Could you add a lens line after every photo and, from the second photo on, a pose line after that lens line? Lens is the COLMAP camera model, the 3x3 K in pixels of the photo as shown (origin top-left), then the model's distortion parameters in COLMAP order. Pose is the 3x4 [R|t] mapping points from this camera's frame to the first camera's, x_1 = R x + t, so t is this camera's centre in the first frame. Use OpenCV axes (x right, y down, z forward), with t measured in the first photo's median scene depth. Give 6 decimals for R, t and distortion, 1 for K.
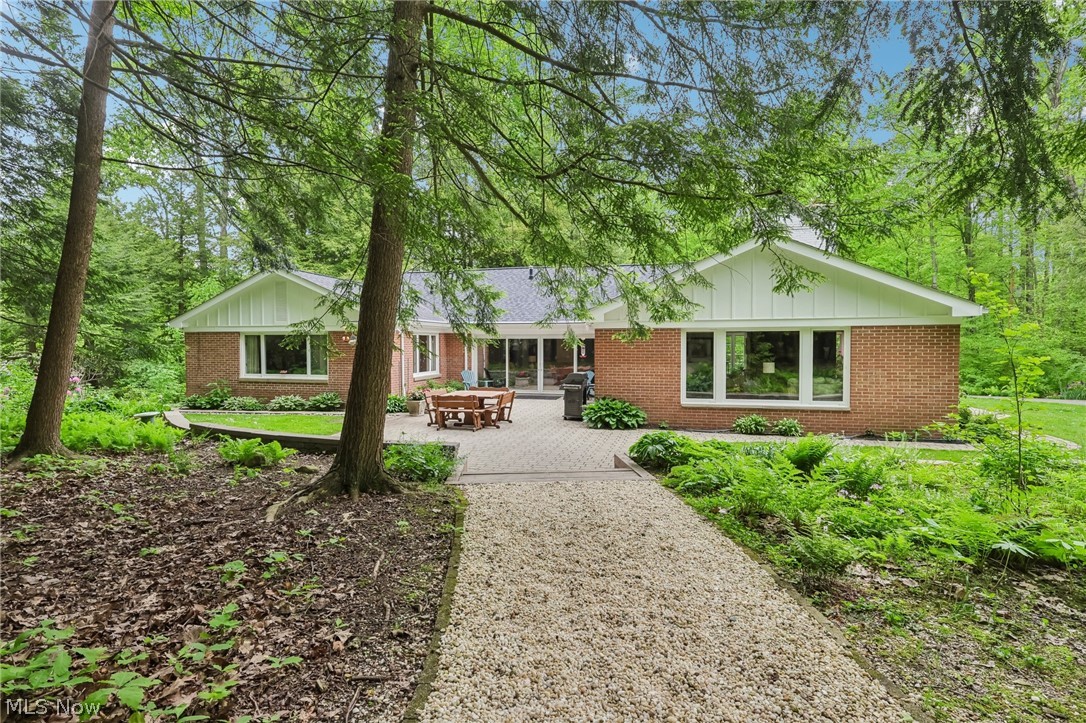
lens RADIAL K [[552.8, 0, 544.7], [0, 552.8, 357.8], [0, 0, 1]] dist [0.002800, 0.000118]
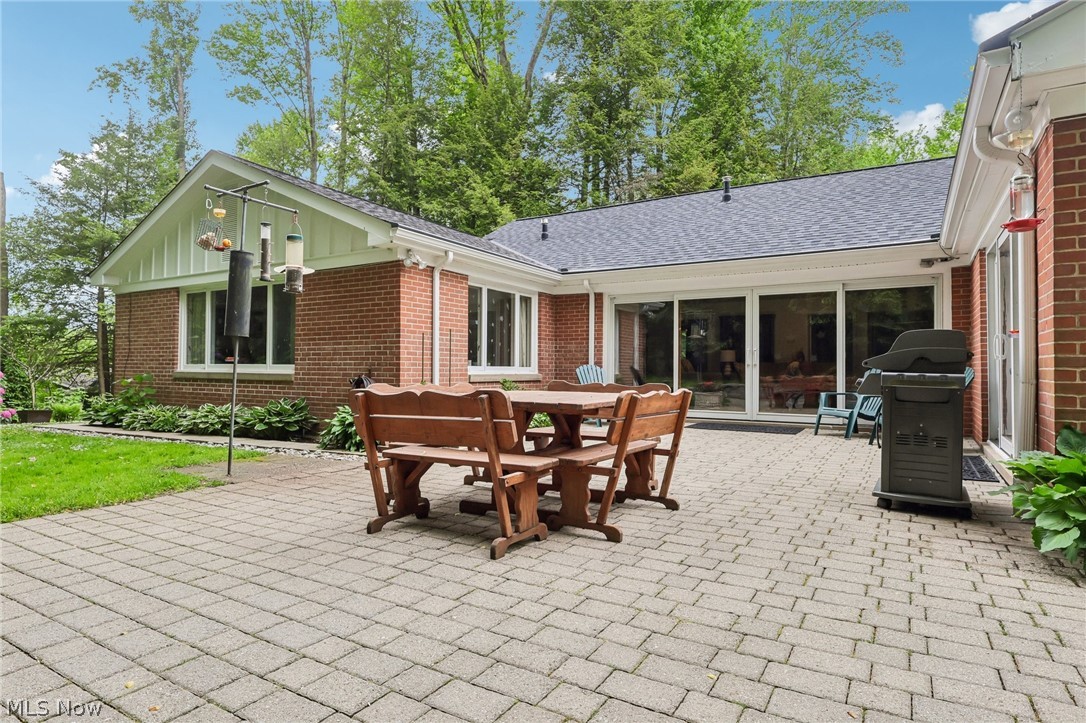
lens RADIAL K [[600.5, 0, 543.1], [0, 600.5, 358.5], [0, 0, 1]] dist [-0.005962, -0.000270]
pose [[0.952907, 0.001205, -0.303260, -0.026380], [-0.017094, 0.998616, -0.049747, 0.047789], [0.302780, 0.052588, 0.951609, 0.558983]]
